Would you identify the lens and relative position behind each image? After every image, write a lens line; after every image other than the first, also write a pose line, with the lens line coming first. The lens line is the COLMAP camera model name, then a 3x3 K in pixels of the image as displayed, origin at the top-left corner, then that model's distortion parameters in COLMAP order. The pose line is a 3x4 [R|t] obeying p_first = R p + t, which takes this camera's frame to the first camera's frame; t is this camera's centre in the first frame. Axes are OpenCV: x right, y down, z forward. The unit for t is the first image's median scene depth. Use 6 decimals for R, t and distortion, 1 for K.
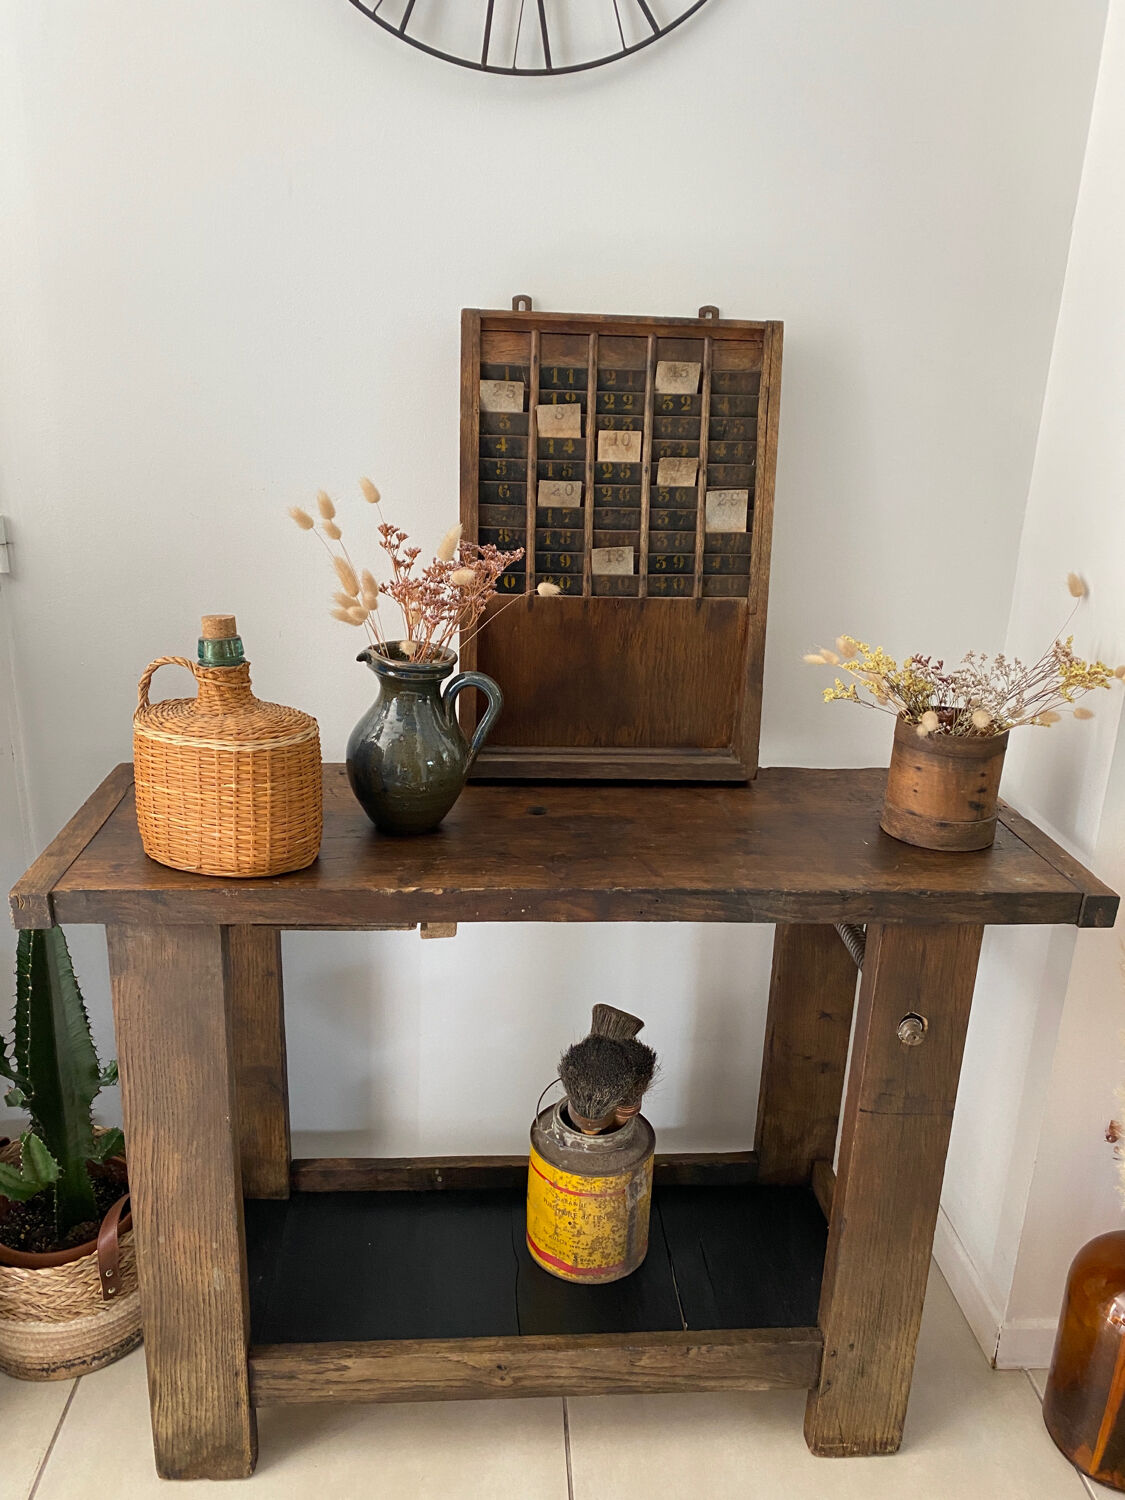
lens RADIAL K [[1130.9, 0, 559.5], [0, 1130.9, 747.4], [0, 0, 1]] dist [0.080845, -0.175081]
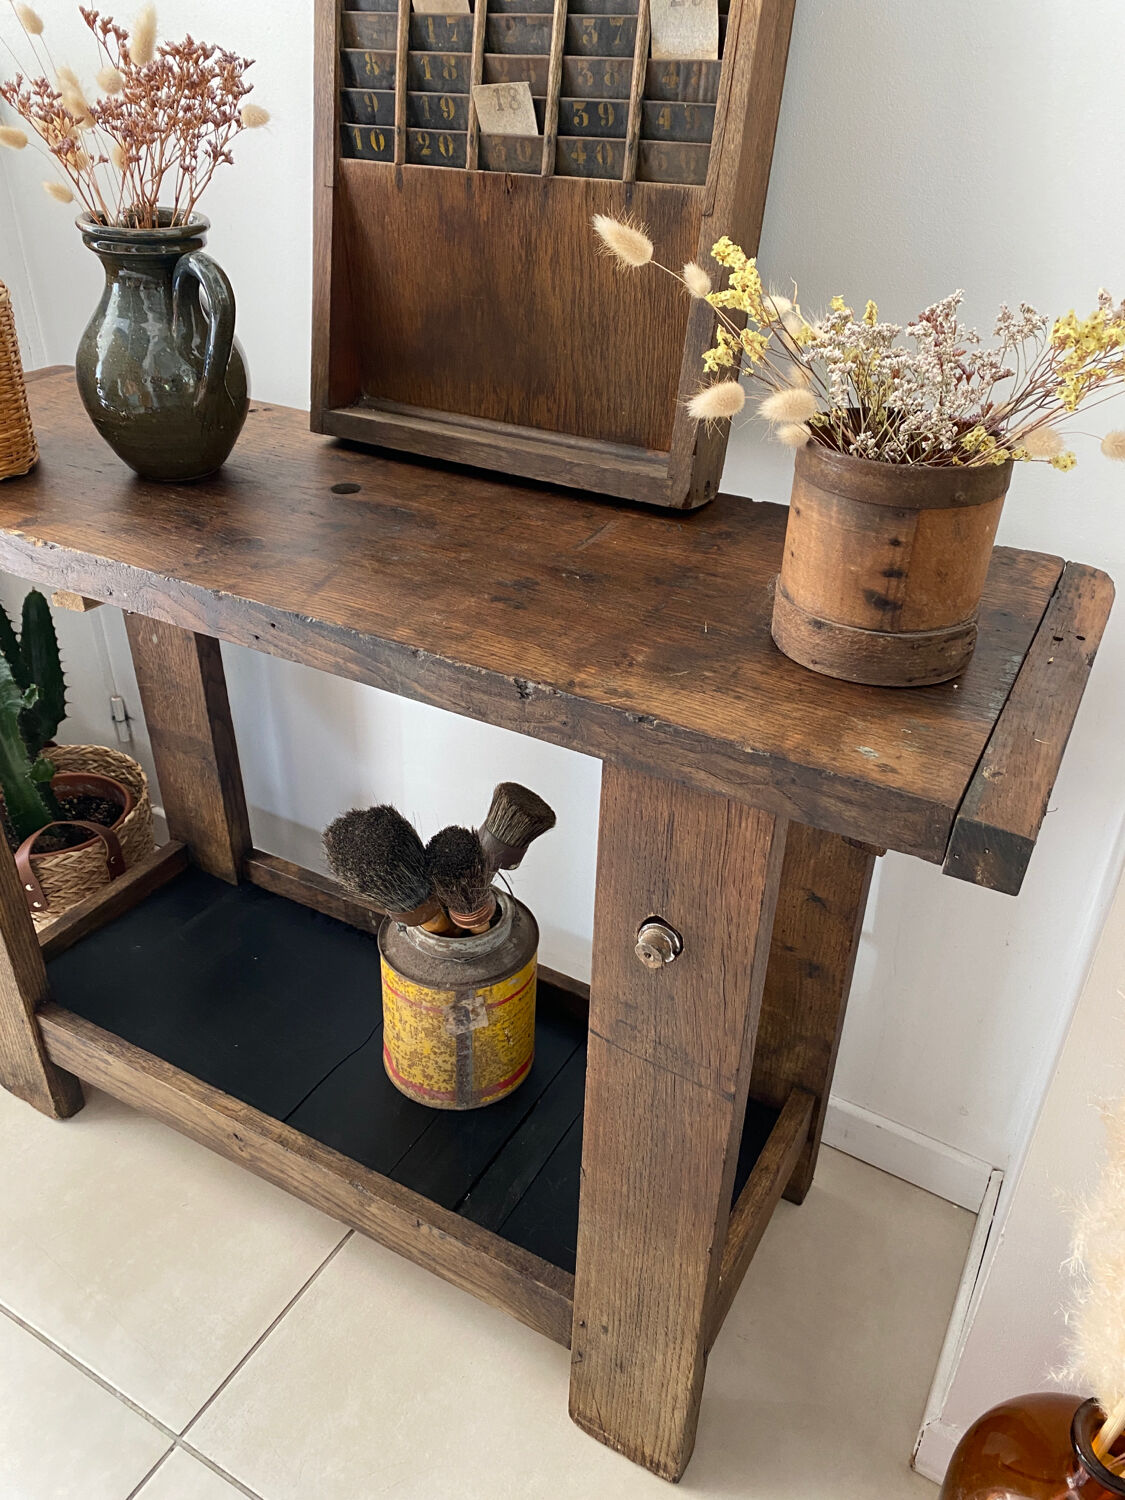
lens RADIAL K [[1160.9, 0, 556.6], [0, 1160.9, 786.3], [0, 0, 1]] dist [-0.030675, 0.006656]
pose [[0.824095, 0.291997, -0.485391, 0.492322], [-0.173728, 0.945890, 0.274063, 0.010950], [0.539152, -0.141528, 0.830232, 0.438955]]
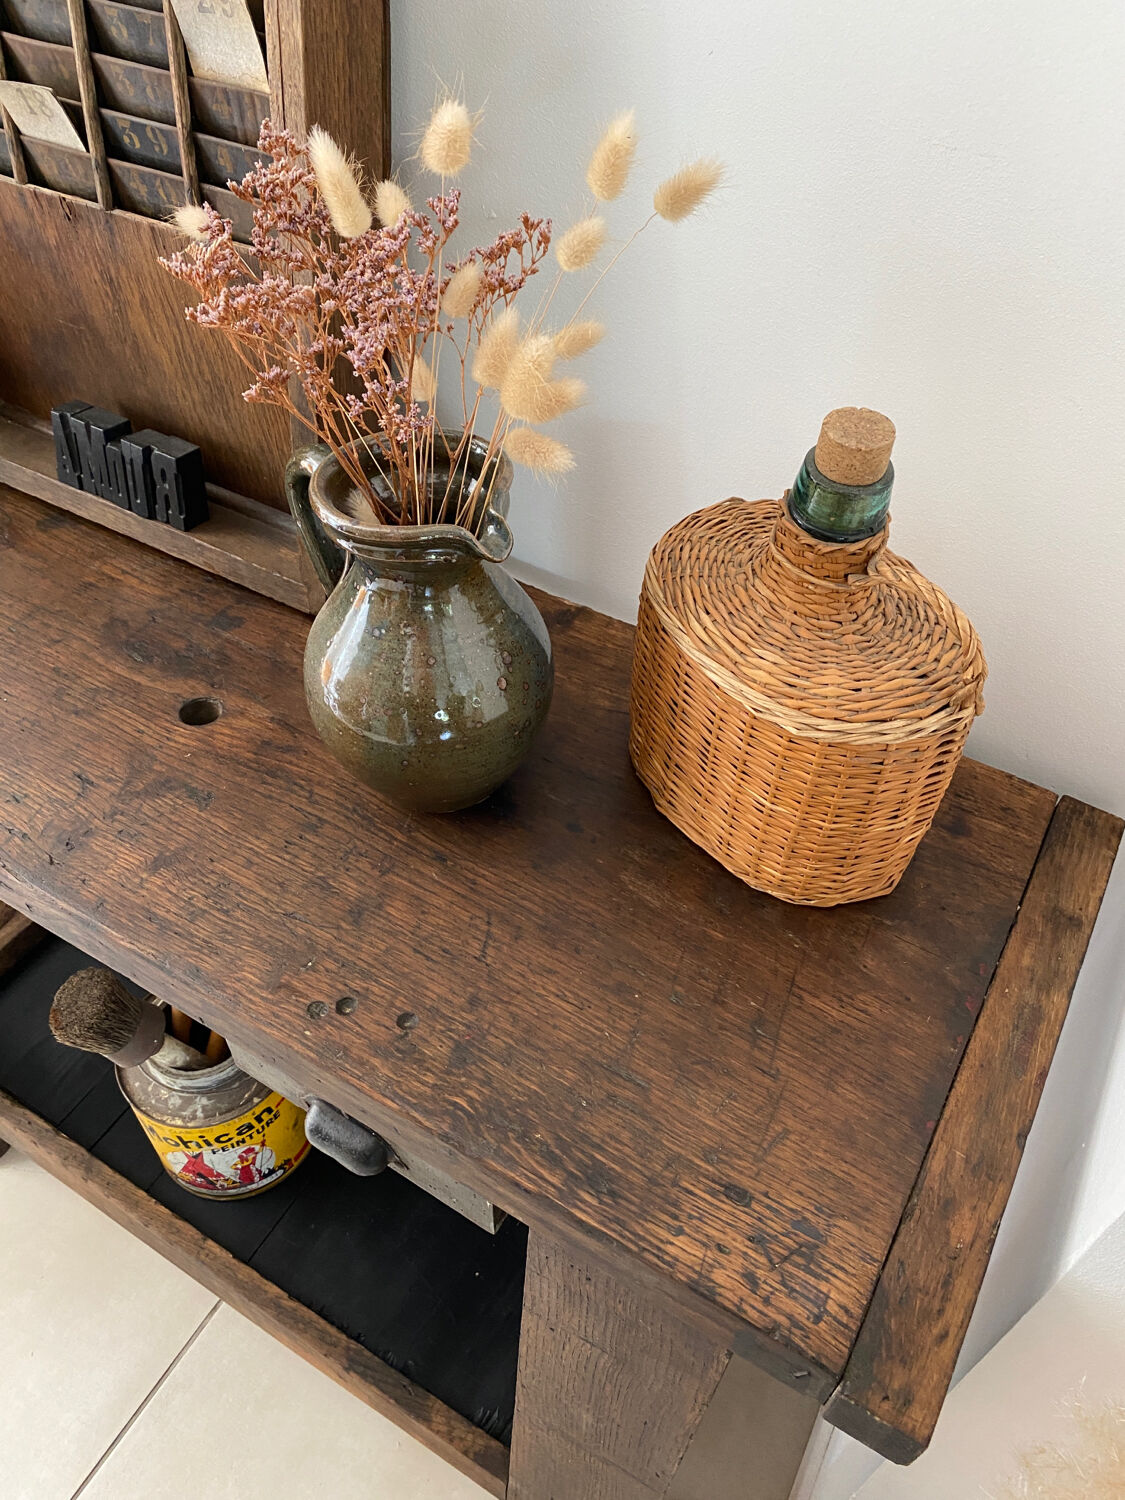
lens RADIAL K [[1144.0, 0, 563.3], [0, 1144.0, 739.0], [0, 0, 1]] dist [0.005266, 0.001472]
pose [[0.824517, 0.403843, -0.396335, 0.525985], [-0.172594, 0.846558, 0.503538, -0.223938], [0.538871, -0.346771, 0.767703, 0.667065]]
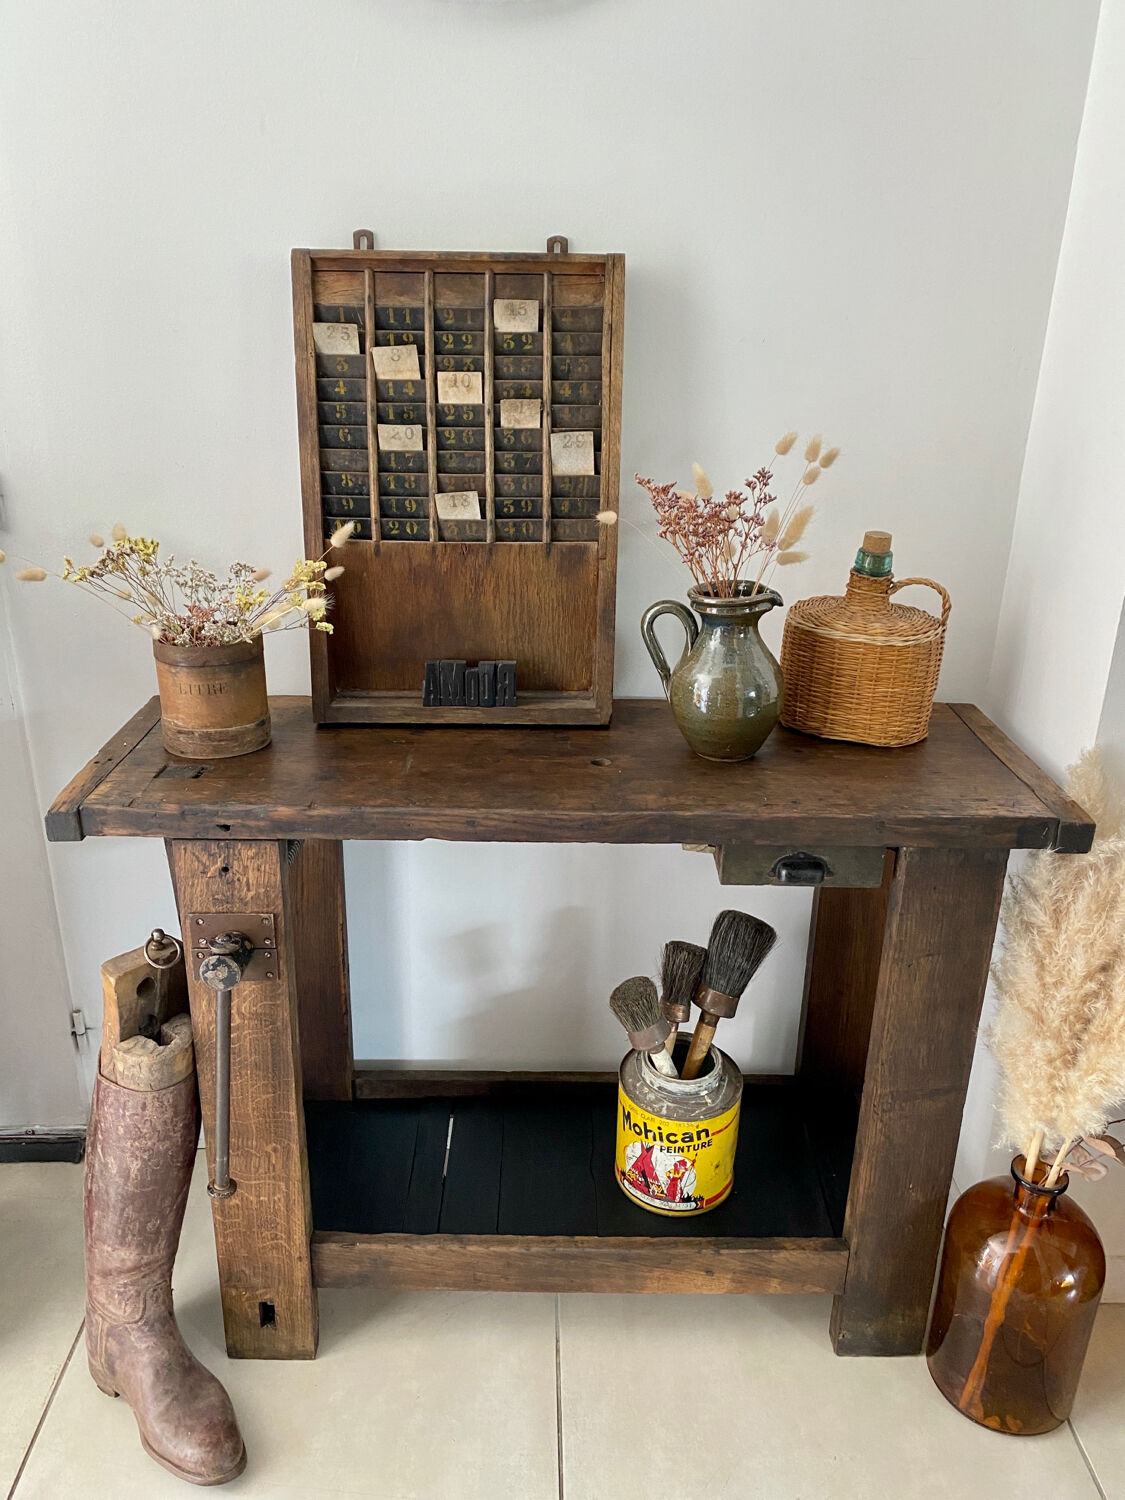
lens RADIAL K [[1130.9, 0, 559.5], [0, 1130.9, 747.4], [0, 0, 1]] dist [0.080845, -0.175081]
pose [[0.997992, 0.005185, -0.063127, 0.201454], [0.000164, 0.996429, 0.084433, -0.037920], [0.063339, -0.084274, 0.994428, -0.000422]]
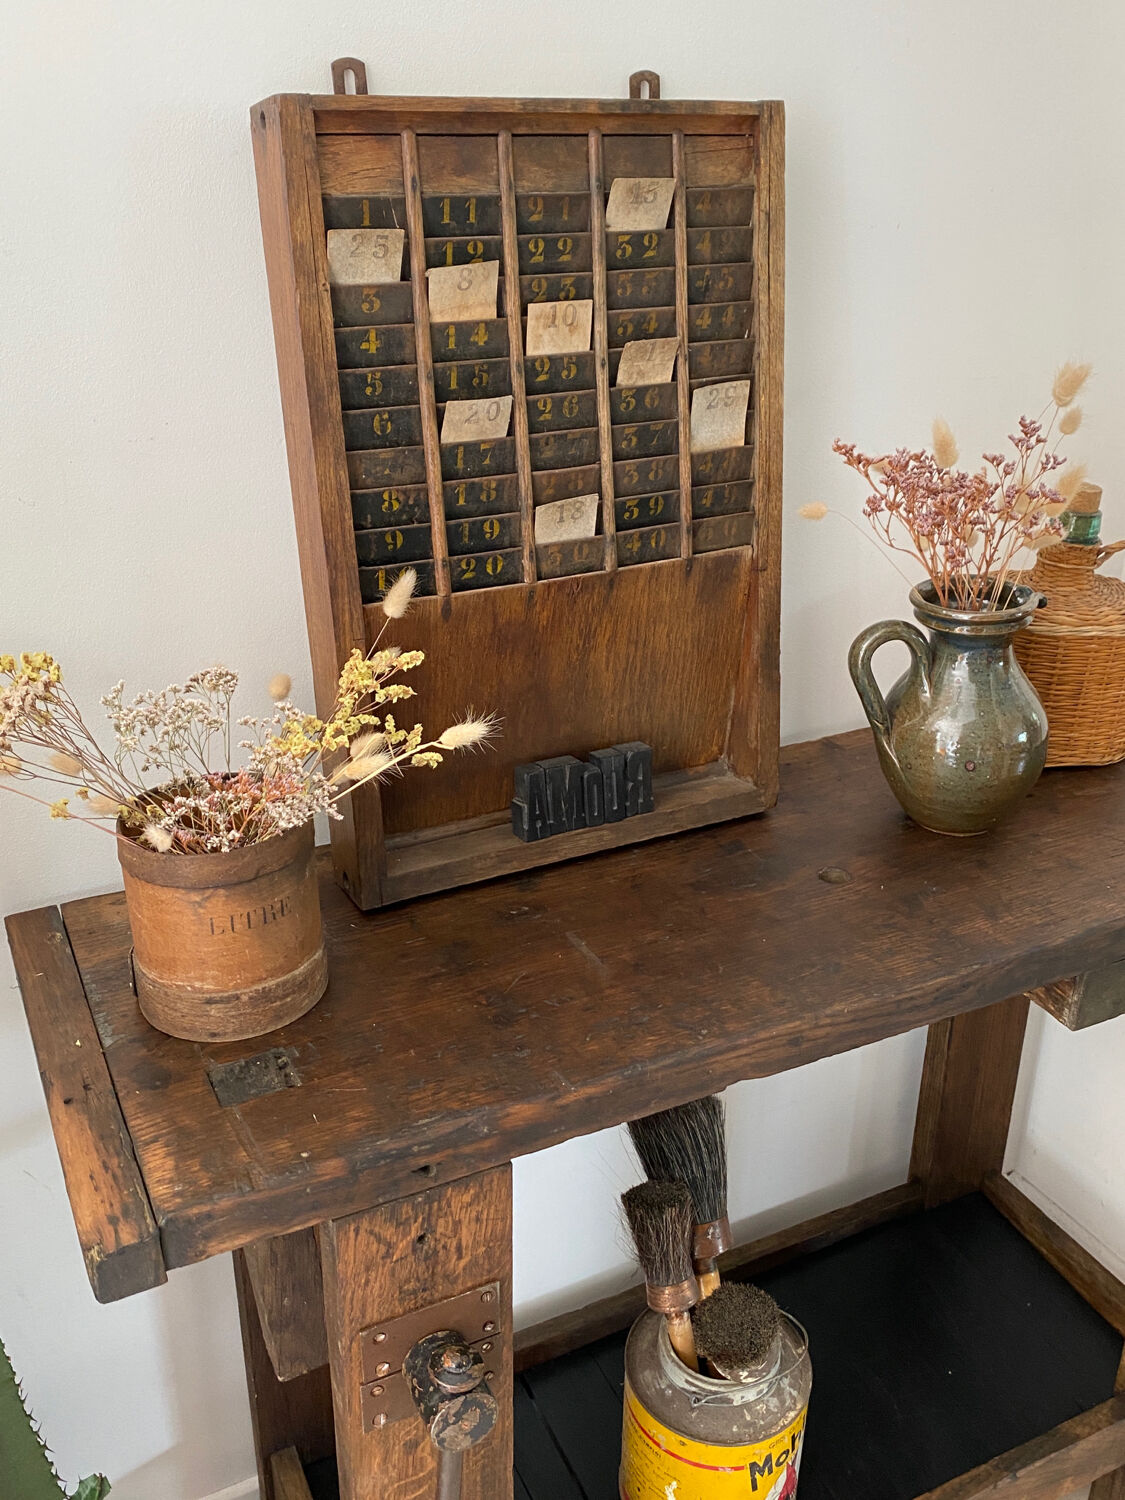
lens RADIAL K [[1350.3, 0, 556.5], [0, 1350.3, 742.2], [0, 0, 1]] dist [0.069222, -0.144296]
pose [[0.925538, -0.182243, 0.331915, -0.222377], [0.134114, 0.977511, 0.162743, -0.167970], [-0.354110, -0.106110, 0.929165, 0.316855]]
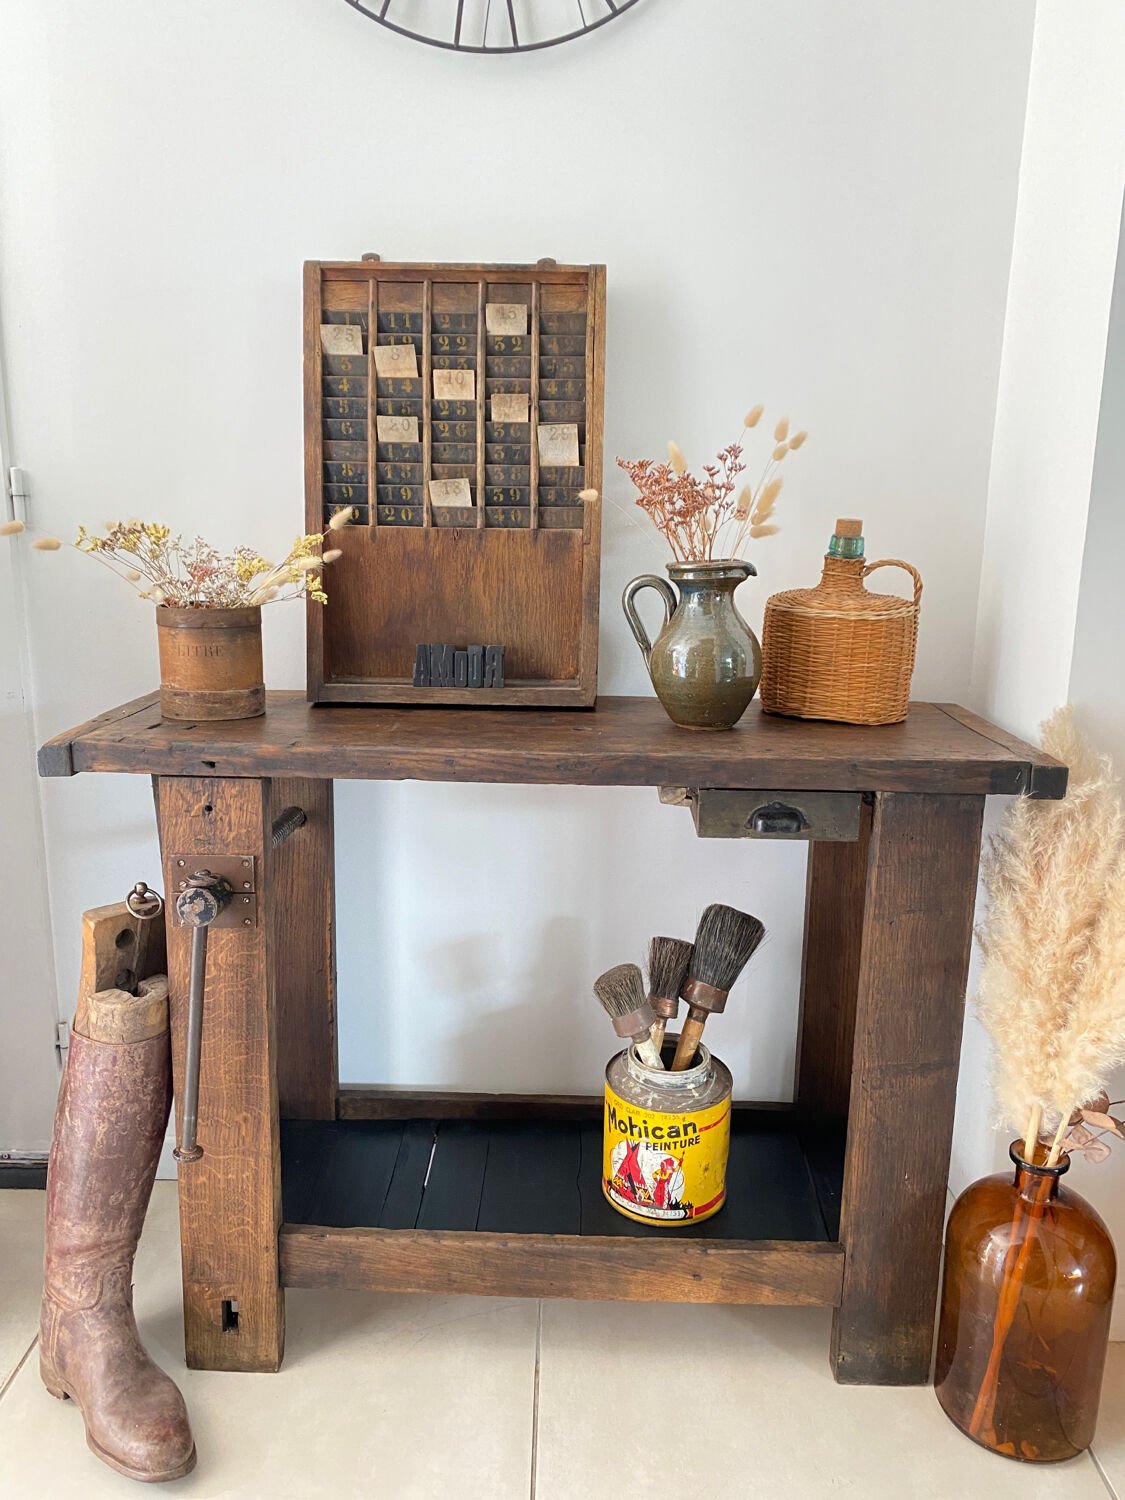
lens RADIAL K [[1130.9, 0, 559.5], [0, 1130.9, 747.4], [0, 0, 1]] dist [0.080845, -0.175081]
pose [[0.995888, 0.001103, -0.090590, 0.246357], [-0.008311, 0.996822, -0.079231, 0.155475], [0.090215, 0.079658, 0.992732, -0.020179]]
